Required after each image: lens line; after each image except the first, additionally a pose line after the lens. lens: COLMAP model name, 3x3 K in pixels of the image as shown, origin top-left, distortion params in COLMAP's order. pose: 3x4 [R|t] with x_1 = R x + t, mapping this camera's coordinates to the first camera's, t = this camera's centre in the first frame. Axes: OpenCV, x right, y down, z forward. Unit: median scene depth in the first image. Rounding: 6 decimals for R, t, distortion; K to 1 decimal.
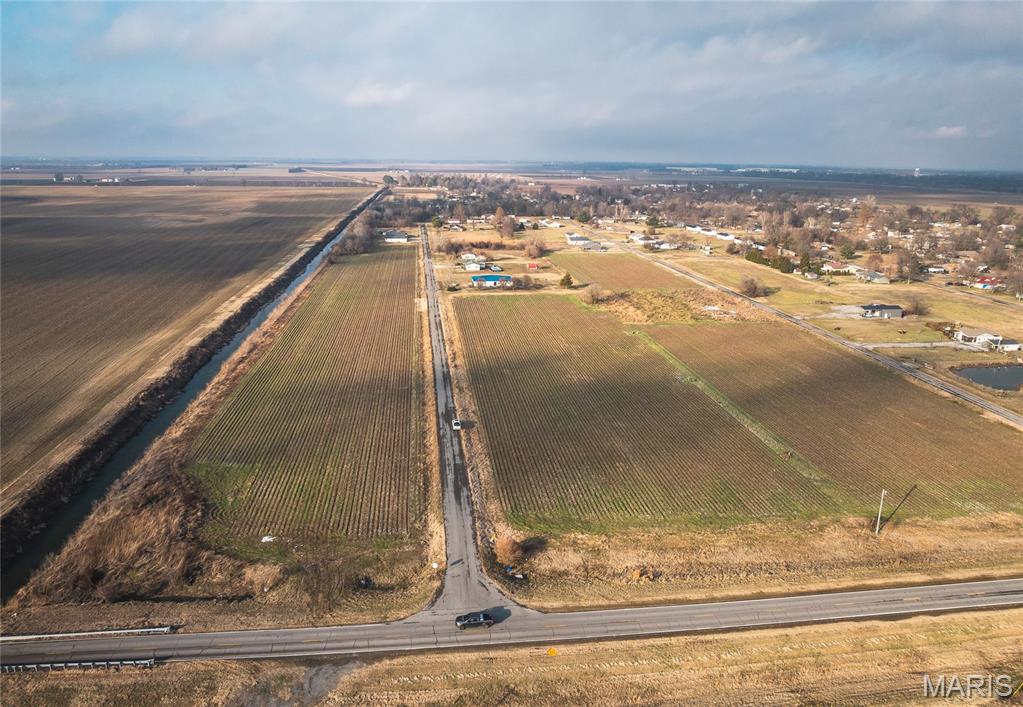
lens RADIAL K [[724.8, 0, 511.5], [0, 724.8, 353.5], [0, 0, 1]] dist [-0.029799, -0.002453]
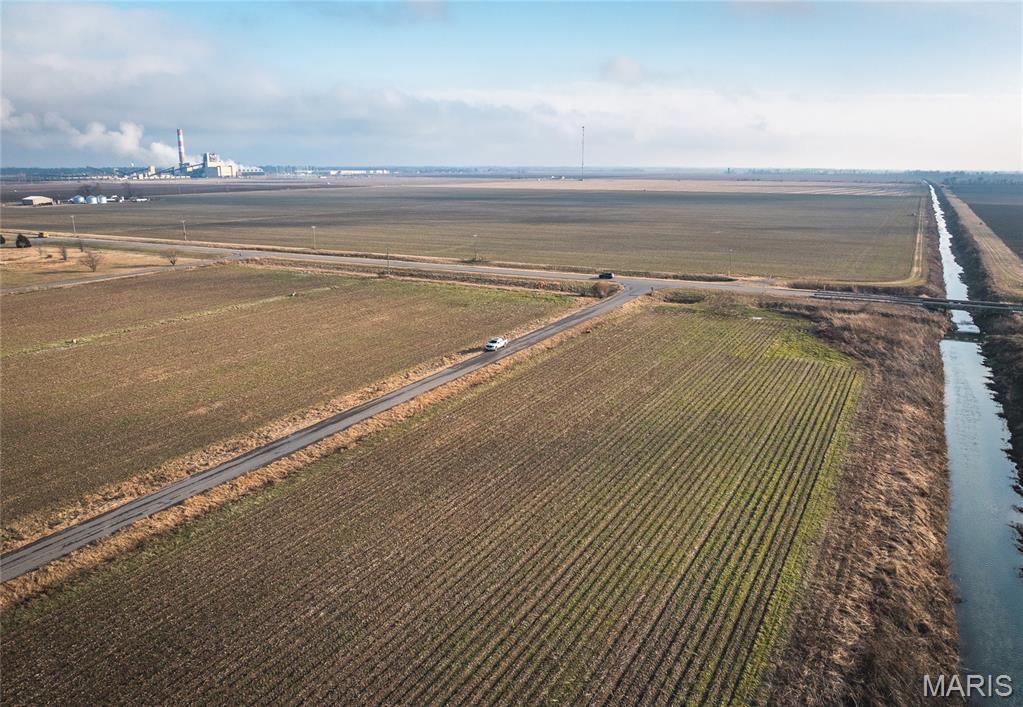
lens RADIAL K [[724.8, 0, 511.5], [0, 724.8, 353.5], [0, 0, 1]] dist [-0.029799, -0.002453]
pose [[-0.803495, -0.159057, 0.573670, -0.315261], [0.148132, 0.879918, 0.451444, -0.137646], [-0.576588, 0.447712, -0.683448, 0.921084]]
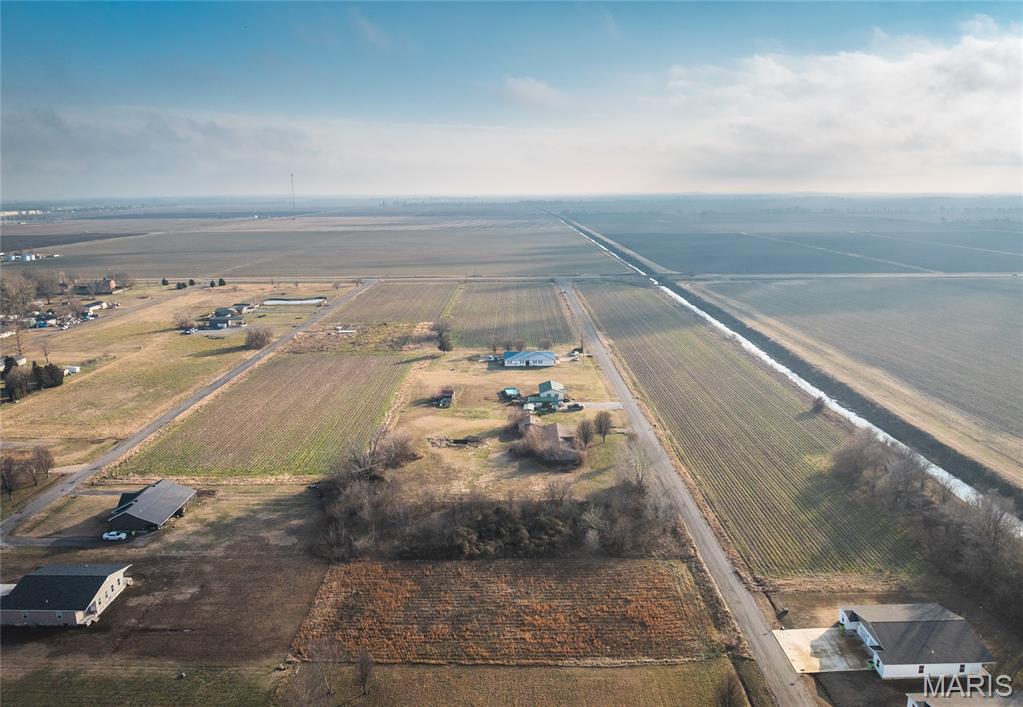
lens RADIAL K [[755.9, 0, 511.5], [0, 755.9, 353.5], [0, 0, 1]] dist [-0.036868, -0.001395]
pose [[-0.992136, -0.032534, 0.120861, -0.148225], [0.027057, 0.887046, 0.460888, -0.644326], [-0.122204, 0.460534, -0.879190, 2.280700]]
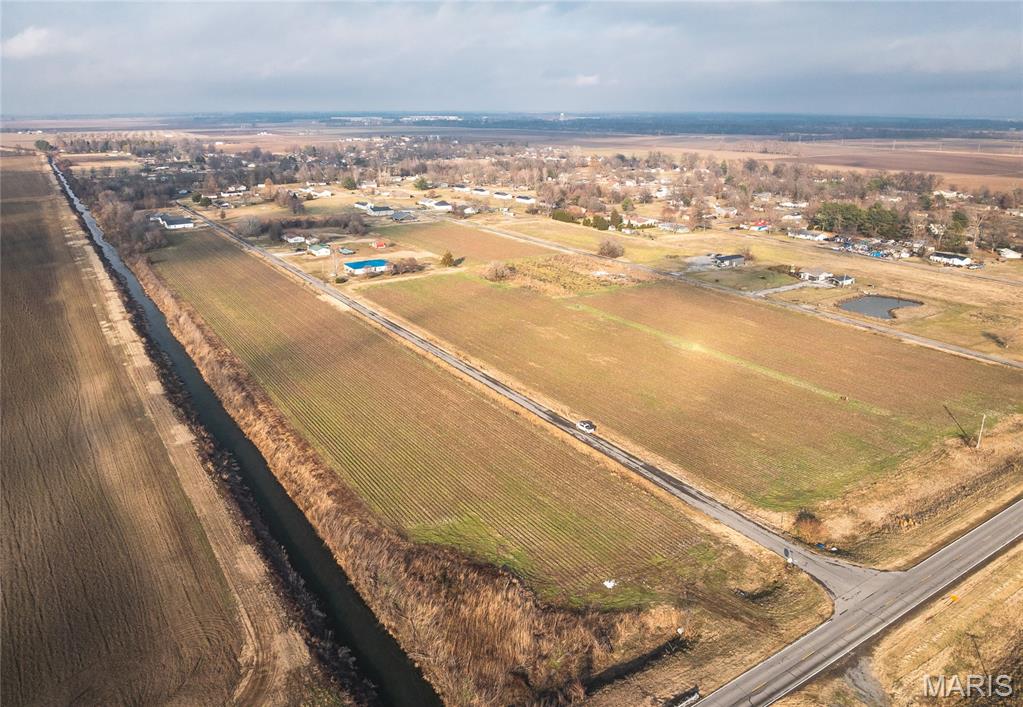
lens RADIAL K [[723.8, 0, 511.5], [0, 723.8, 353.5], [0, 0, 1]] dist [-0.038907, -0.003644]
pose [[0.895821, -0.153546, 0.417047, -0.356341], [0.124833, 0.987575, 0.095456, -0.071356], [-0.426522, -0.033450, 0.903858, 0.077201]]
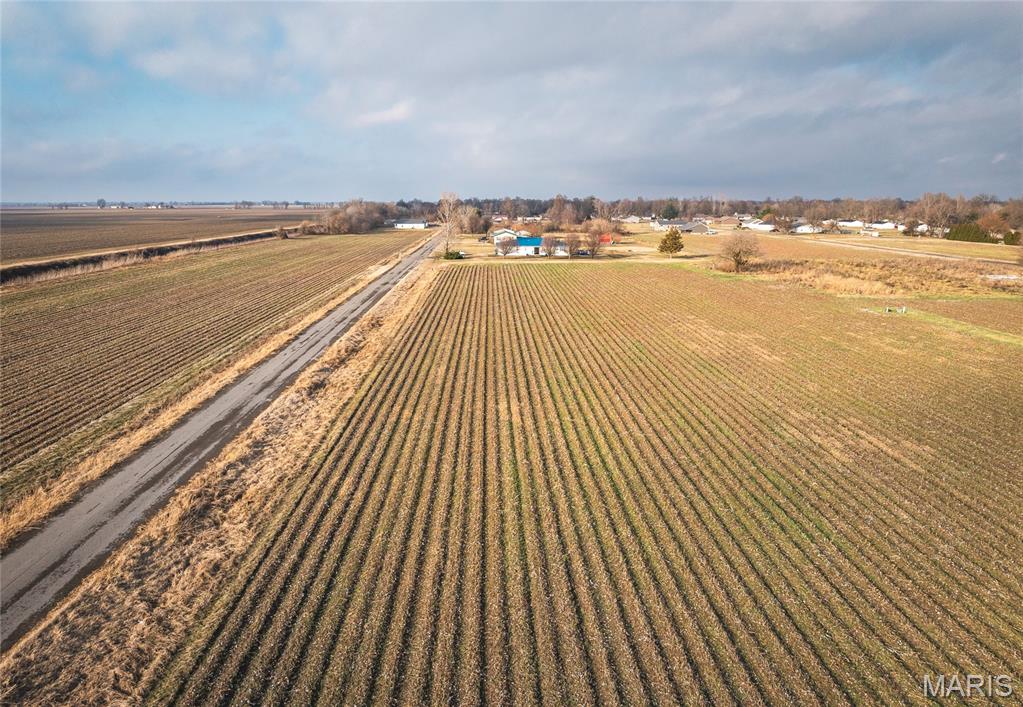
lens RADIAL K [[724.8, 0, 511.5], [0, 724.8, 353.5], [0, 0, 1]] dist [-0.029799, -0.002453]
pose [[0.995796, 0.007403, -0.091297, 0.011038], [-0.012840, 0.998169, -0.059113, 0.015983], [0.090692, 0.060036, 0.994068, 0.598283]]
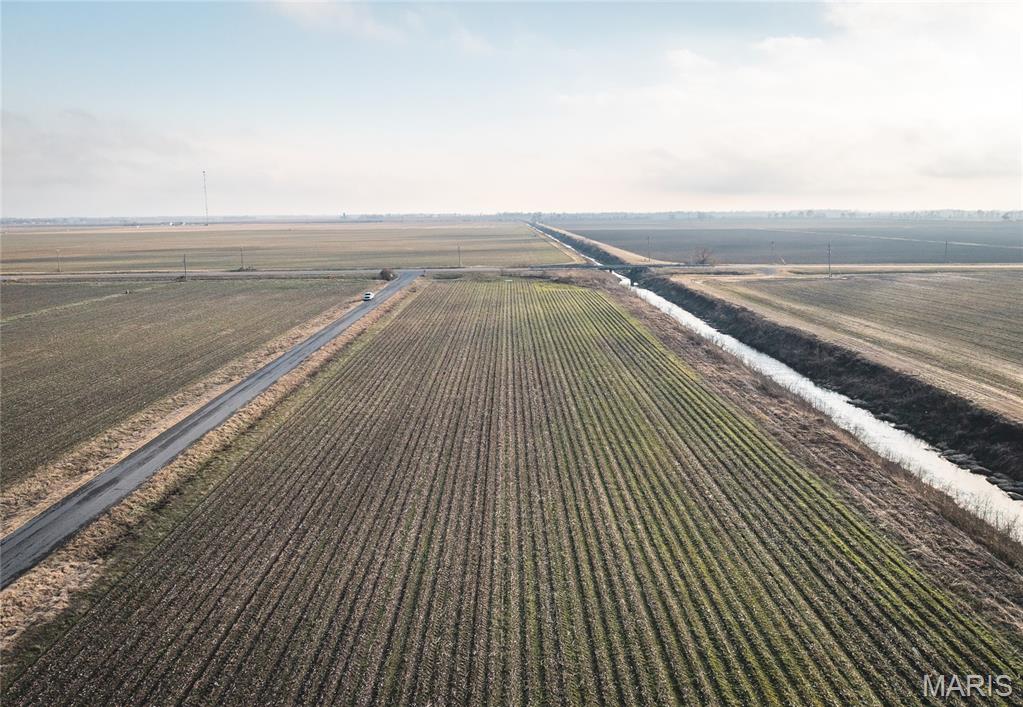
lens RADIAL K [[724.8, 0, 511.5], [0, 724.8, 353.5], [0, 0, 1]] dist [-0.029799, -0.002453]
pose [[-0.993381, -0.033252, 0.109949, -0.246373], [0.018754, 0.897391, 0.440837, -0.175651], [-0.113326, 0.439981, -0.890828, 1.193612]]
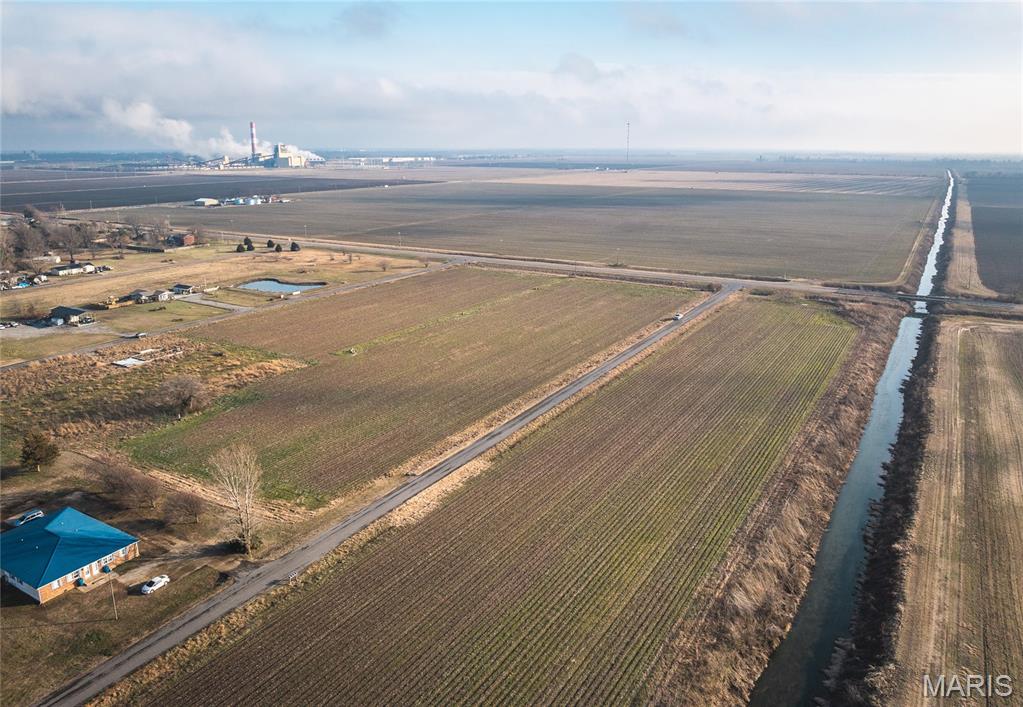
lens RADIAL K [[724.8, 0, 511.5], [0, 724.8, 353.5], [0, 0, 1]] dist [-0.029799, -0.002453]
pose [[-0.783789, -0.182647, 0.593561, -0.437448], [0.154397, 0.868454, 0.471115, -0.367871], [-0.601528, 0.460899, -0.652484, 1.368580]]
